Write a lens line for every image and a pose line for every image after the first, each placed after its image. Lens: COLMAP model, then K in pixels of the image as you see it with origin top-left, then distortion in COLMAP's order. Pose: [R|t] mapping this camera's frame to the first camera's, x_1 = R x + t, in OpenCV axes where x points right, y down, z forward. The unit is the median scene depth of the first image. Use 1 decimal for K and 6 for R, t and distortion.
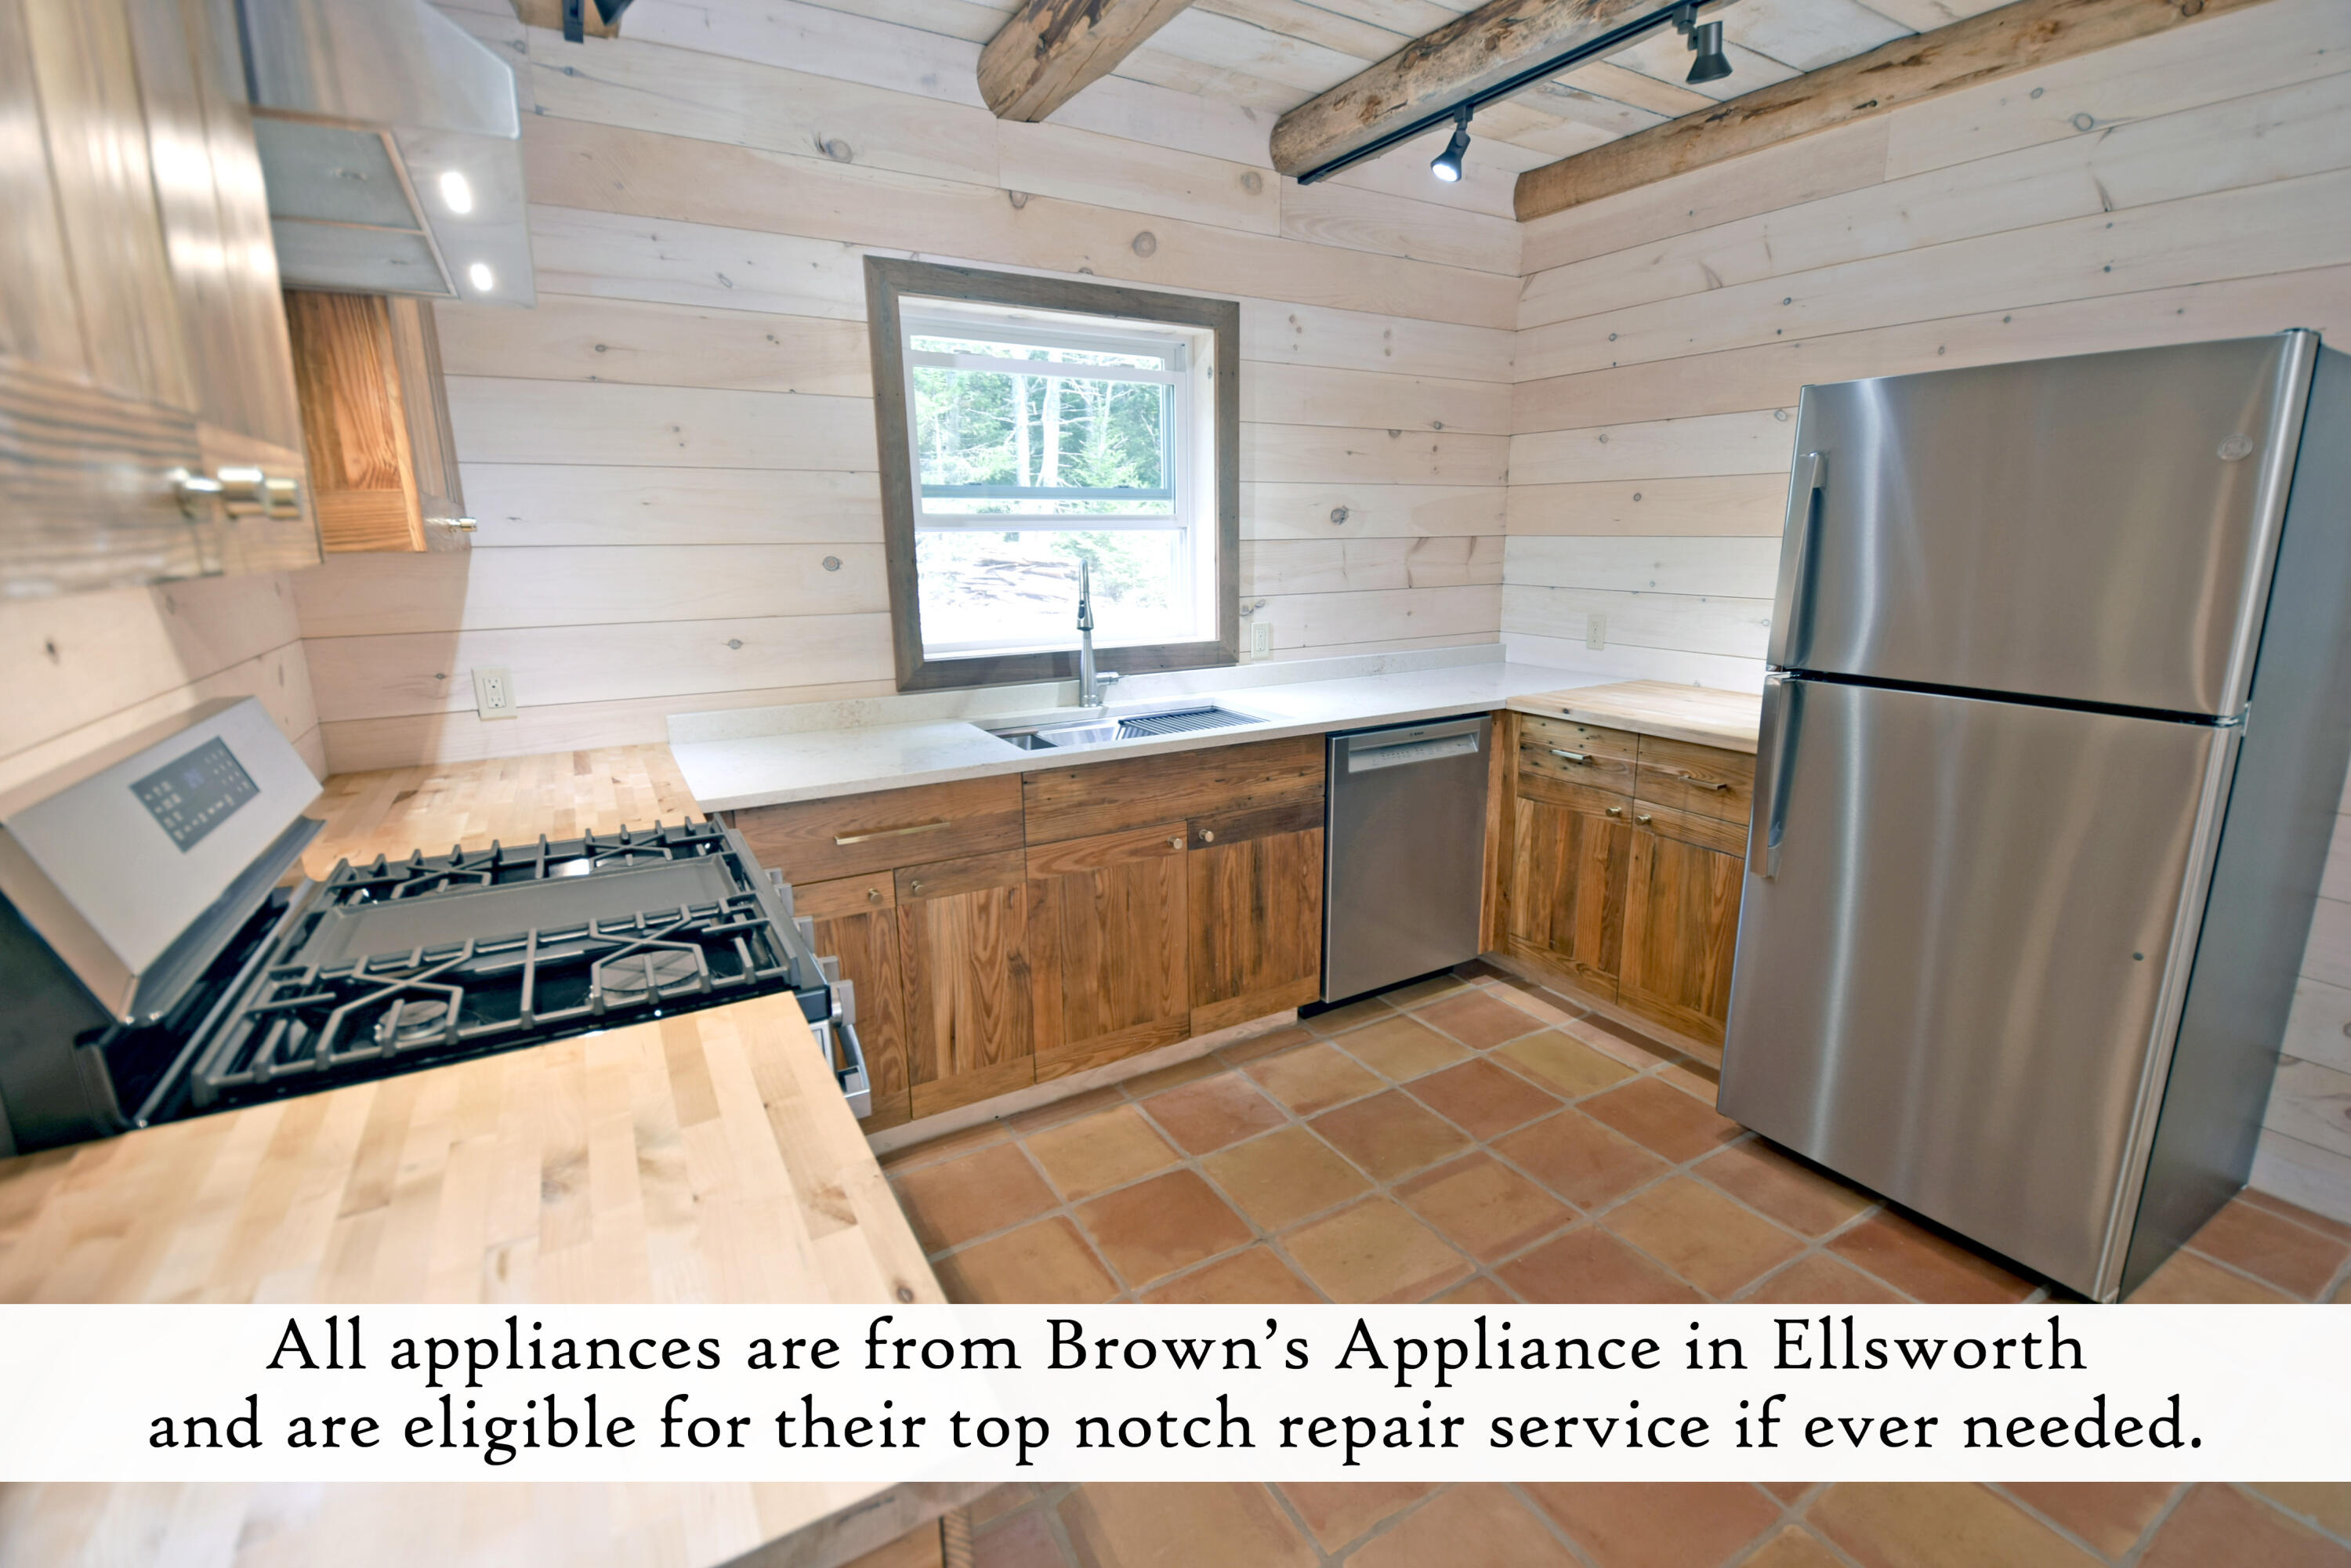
lens RADIAL K [[1020.7, 0, 1219.1], [0, 1020.7, 769.5], [0, 0, 1]] dist [0.020127, -0.027361]
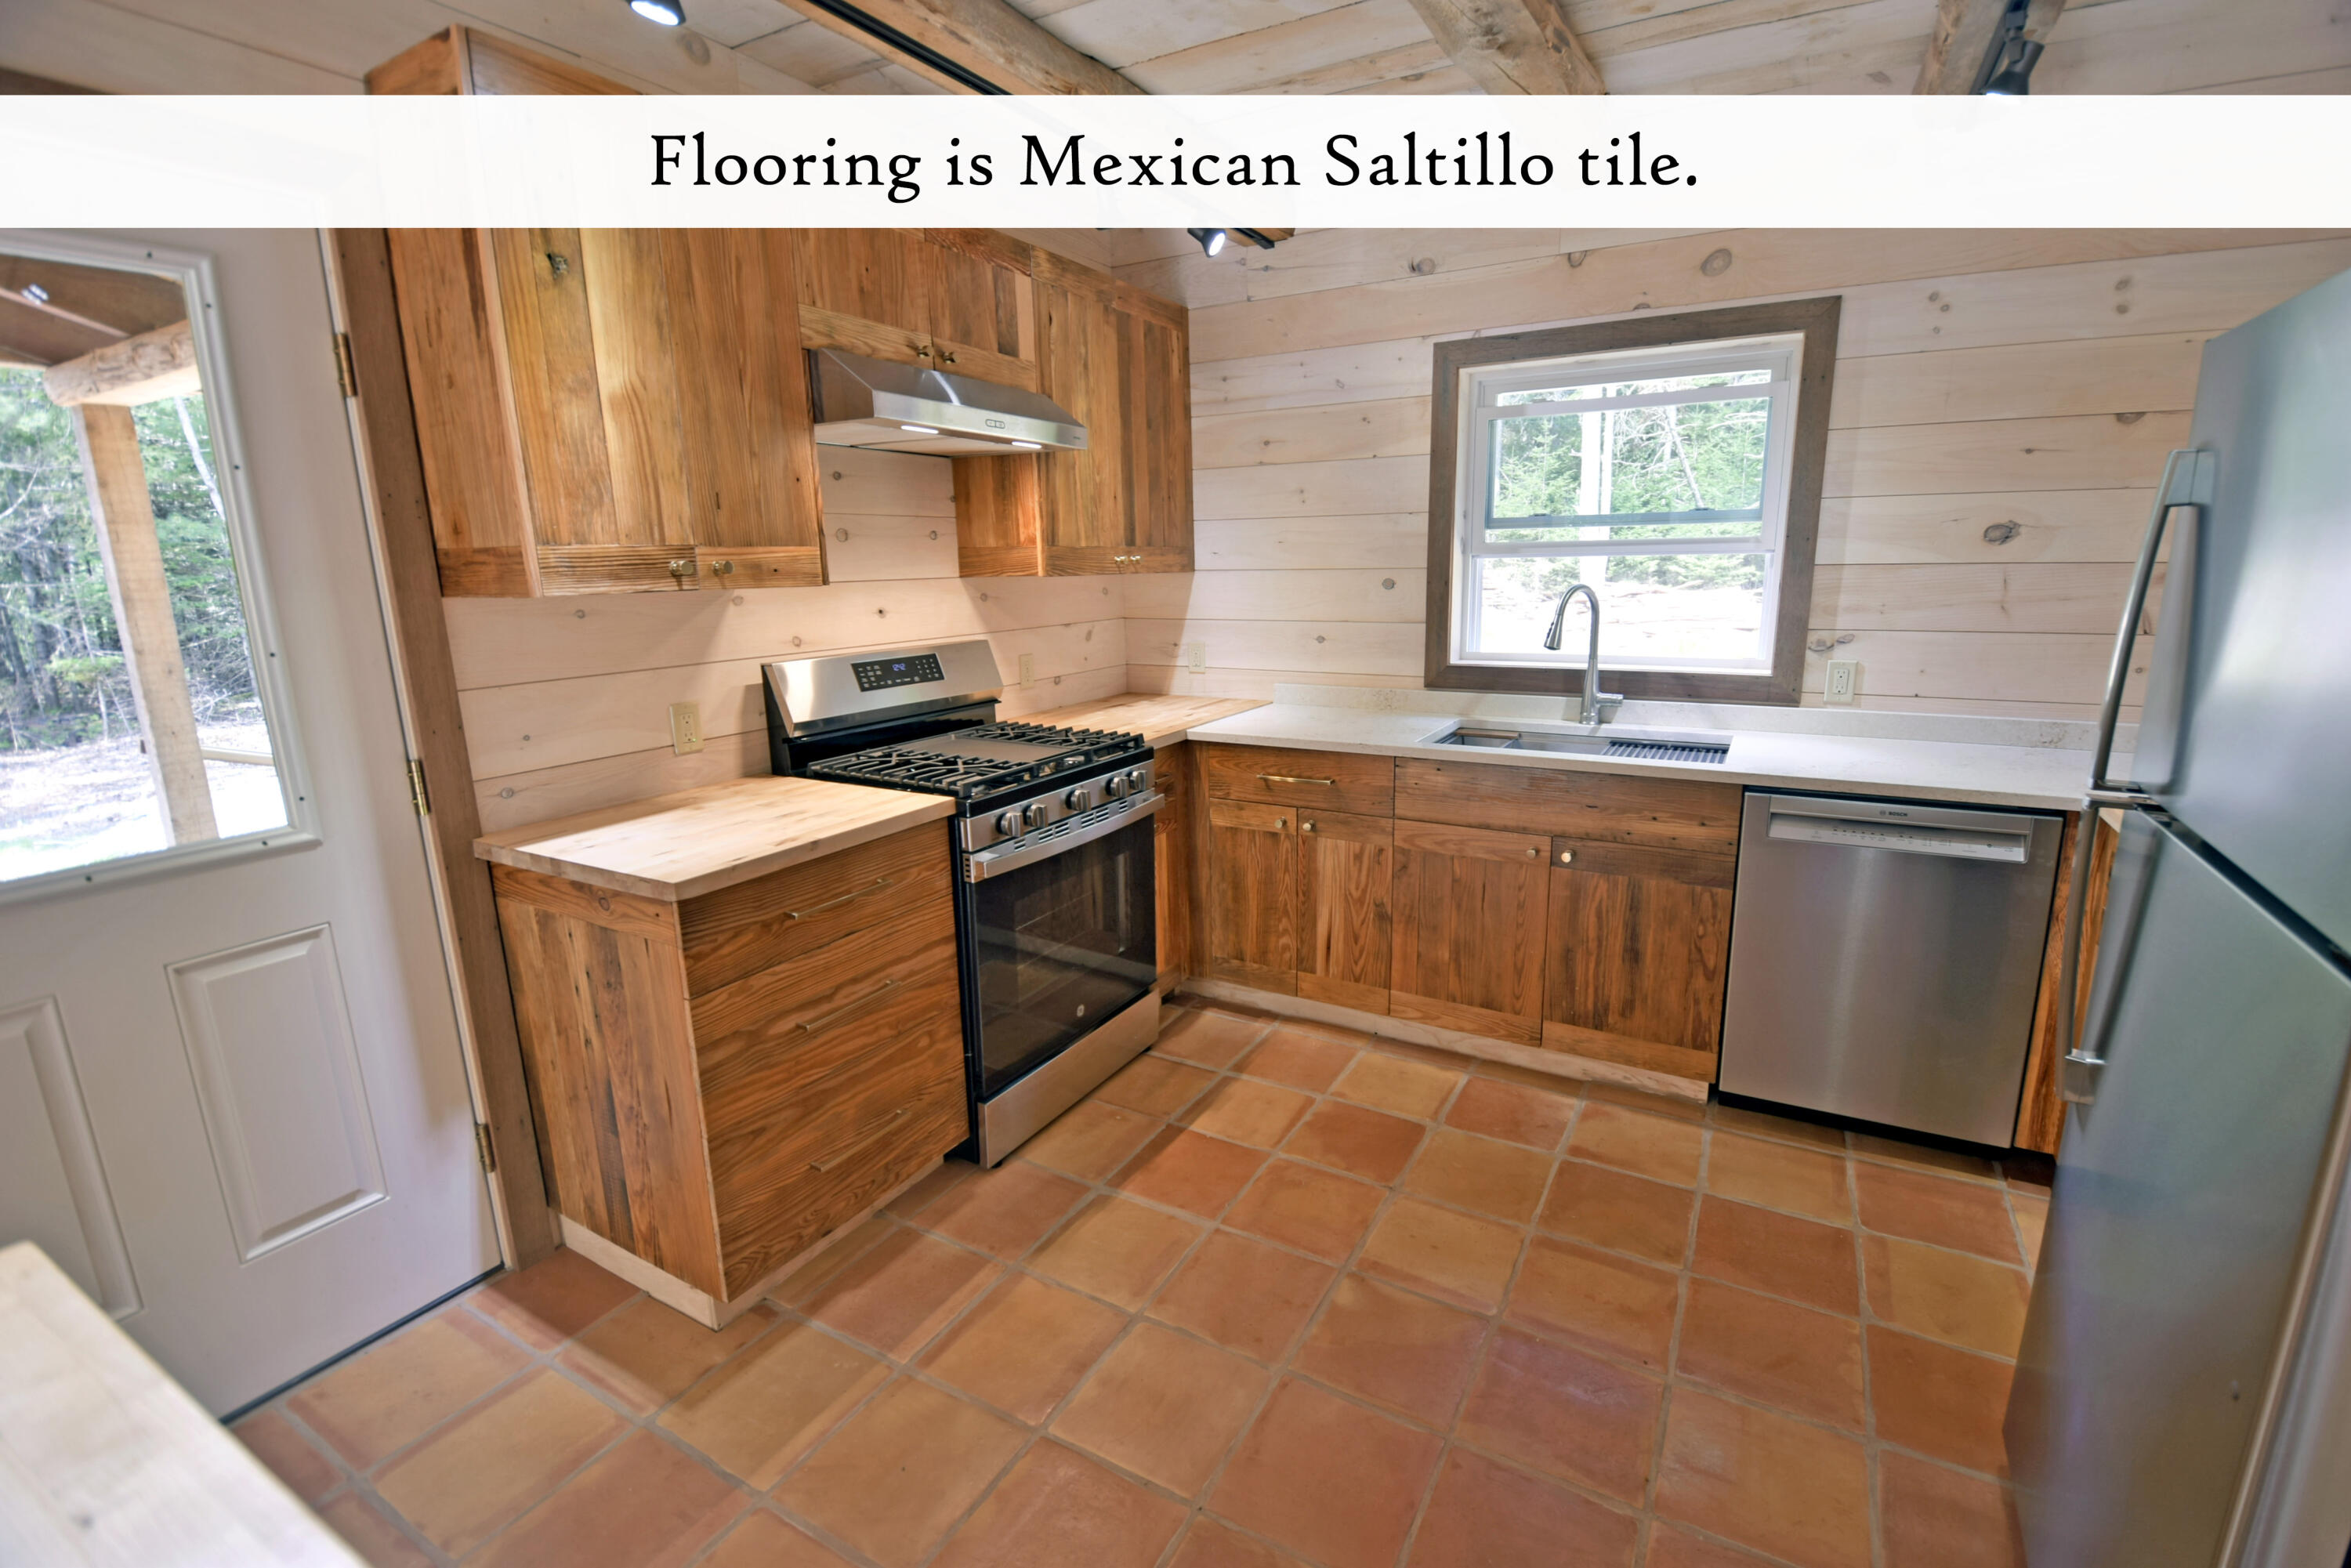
lens RADIAL K [[1020.7, 0, 1219.1], [0, 1020.7, 769.5], [0, 0, 1]] dist [0.020127, -0.027361]
pose [[0.498920, 0.177771, -0.848219, 0.650618], [-0.181390, 0.978478, 0.098378, -0.056559], [0.847453, 0.104775, 0.520429, 0.156675]]
